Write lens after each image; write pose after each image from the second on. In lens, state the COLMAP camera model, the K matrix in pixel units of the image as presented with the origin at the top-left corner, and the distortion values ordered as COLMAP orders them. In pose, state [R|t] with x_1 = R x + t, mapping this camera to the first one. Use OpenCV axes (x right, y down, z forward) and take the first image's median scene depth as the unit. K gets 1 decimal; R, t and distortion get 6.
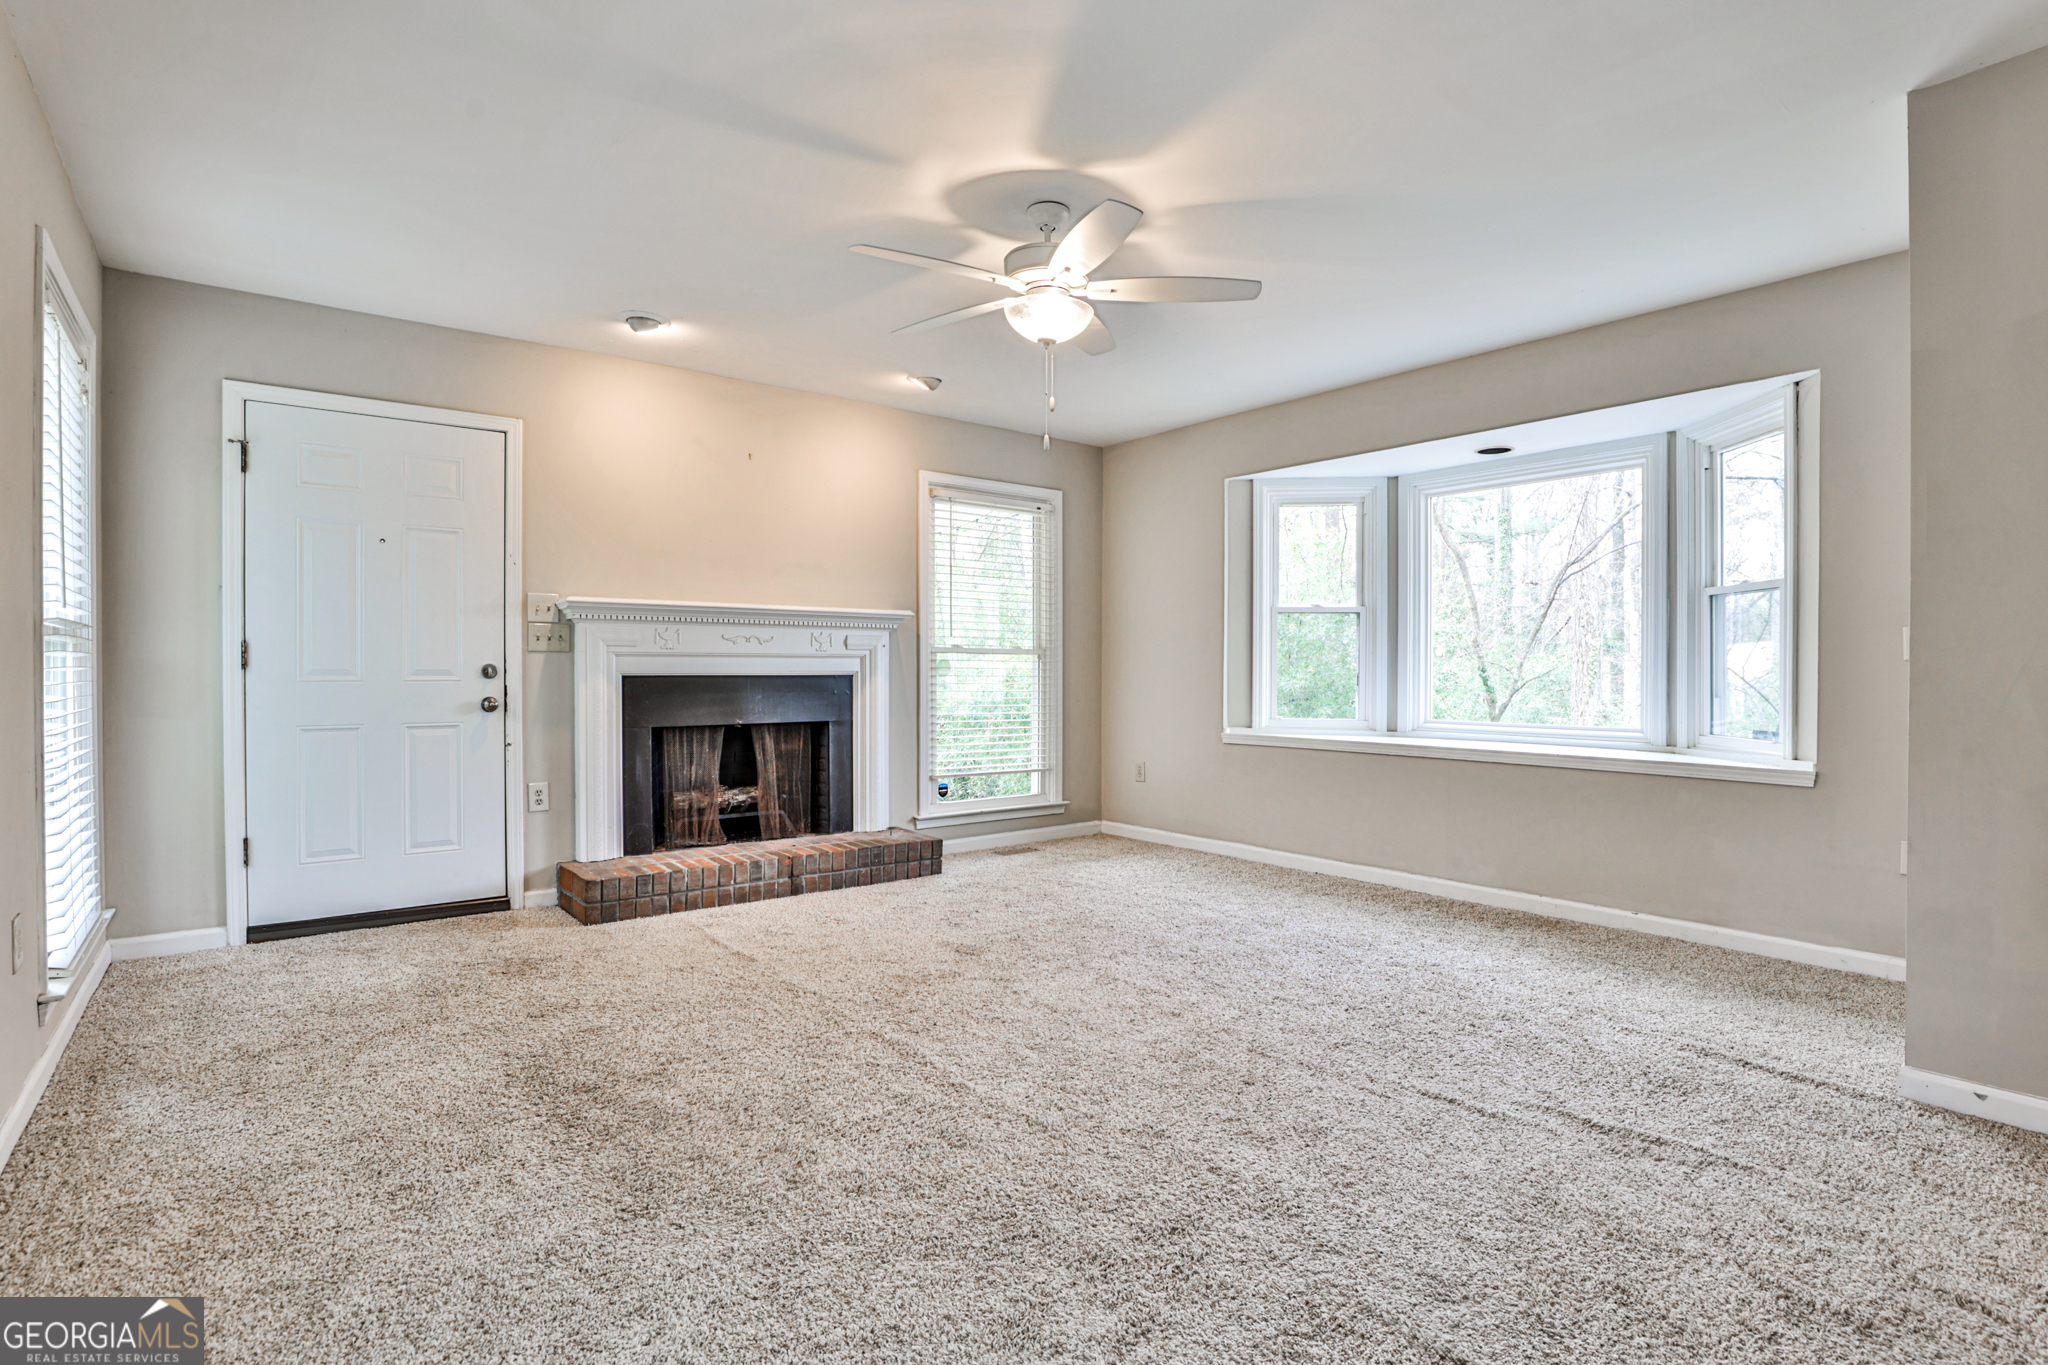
lens RADIAL K [[980.8, 0, 1024.0], [0, 980.8, 682.5], [0, 0, 1]] dist [-0.041686, 0.011456]
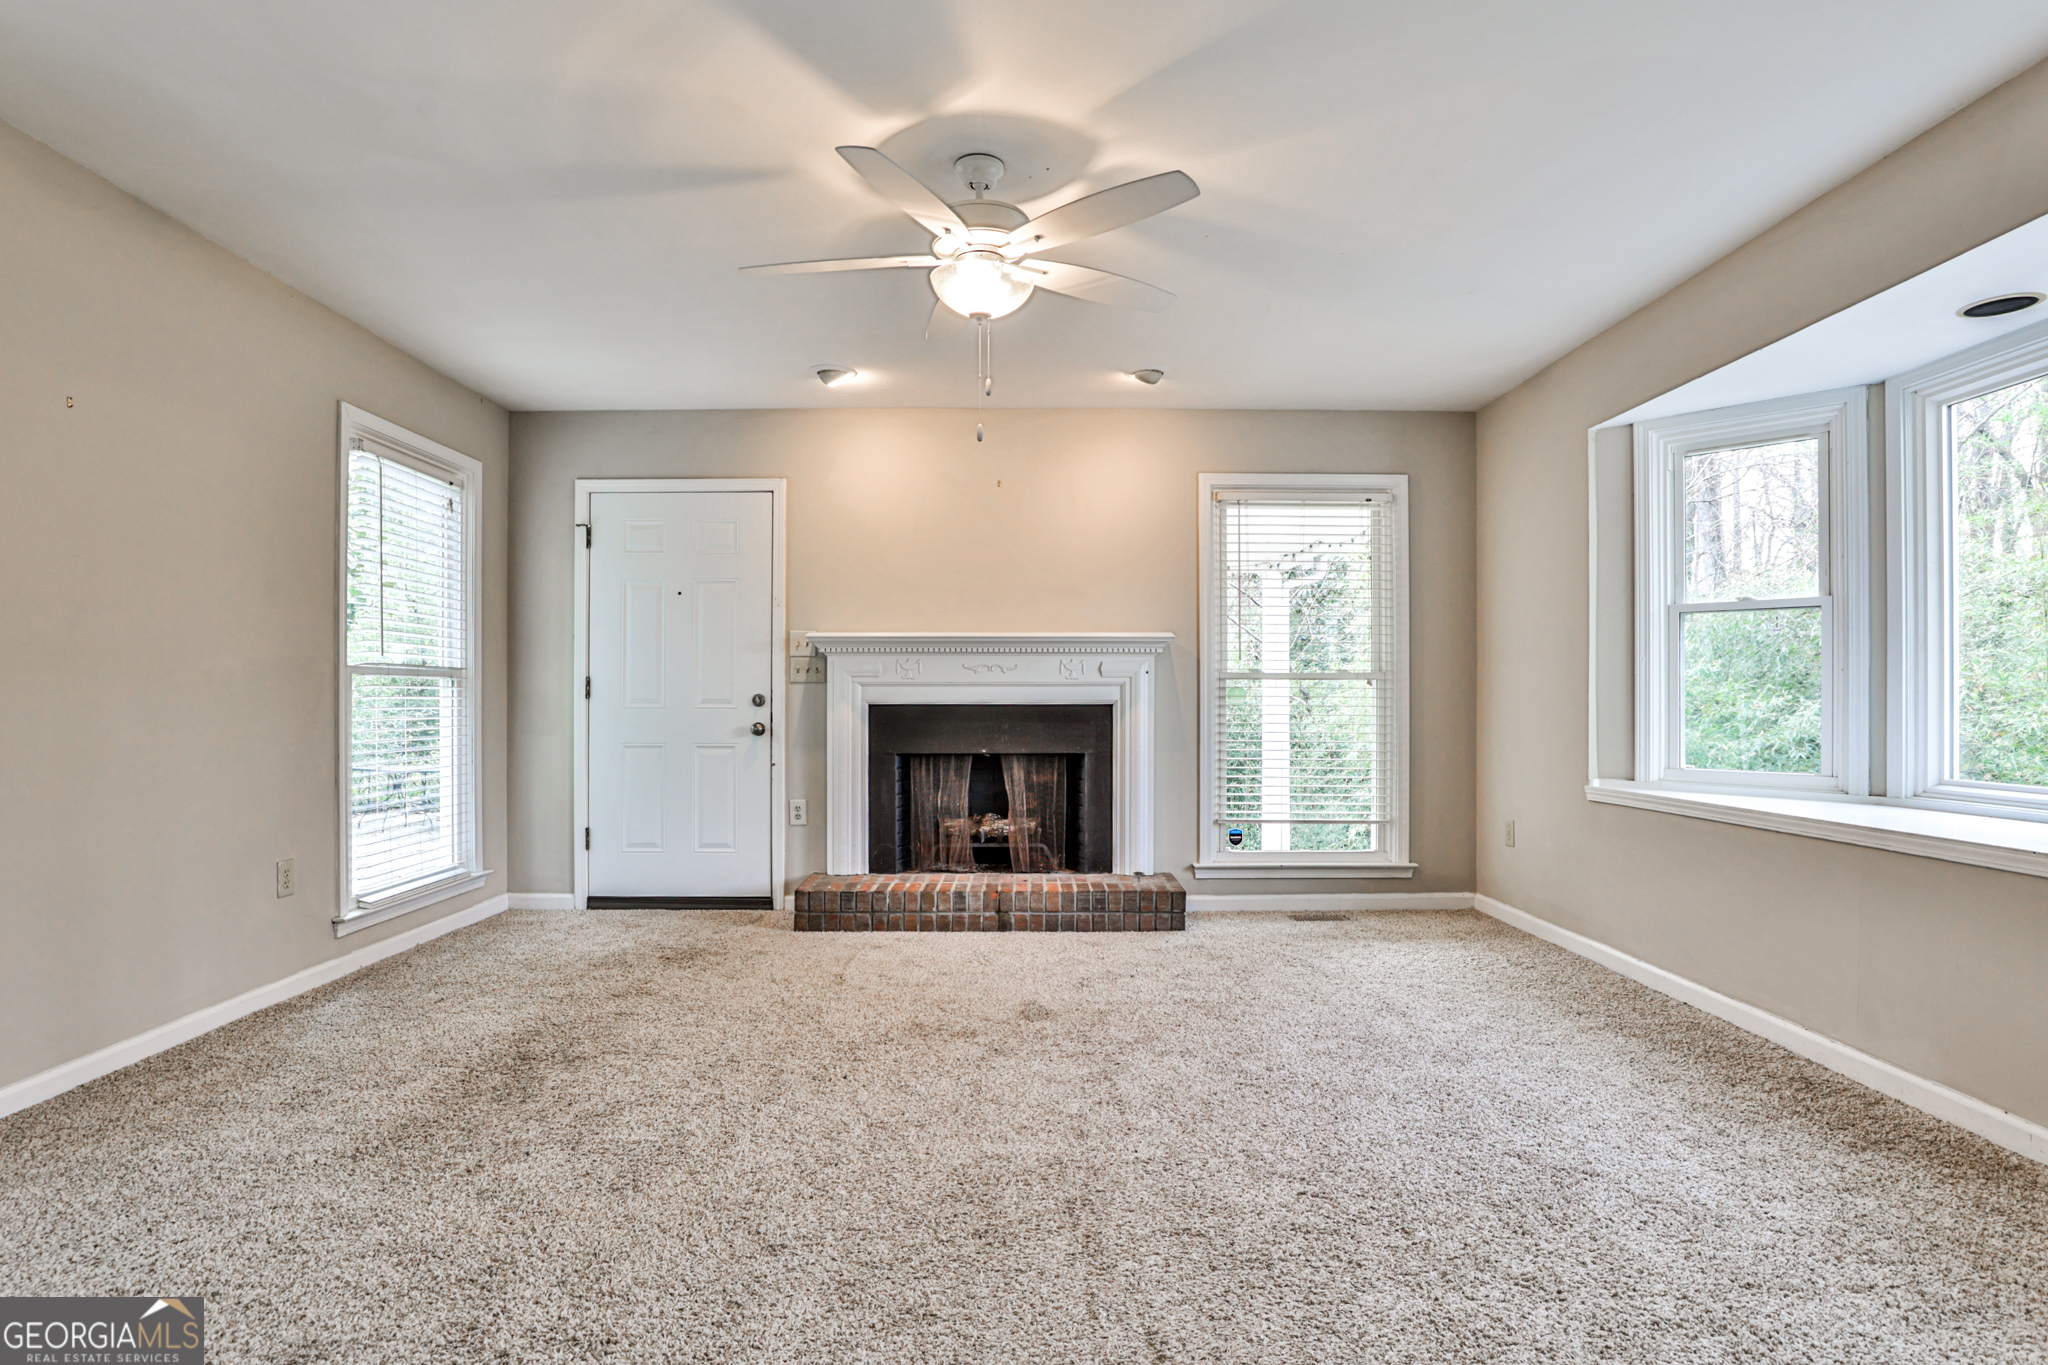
lens RADIAL K [[1023.5, 0, 1024.1], [0, 1023.5, 702.9], [0, 0, 1]] dist [-0.042166, 0.010850]
pose [[0.794544, -0.000622, -0.607207, 0.403738], [-0.006536, 0.999933, -0.009577, 0.001109], [0.607172, 0.011578, 0.794486, 0.209912]]
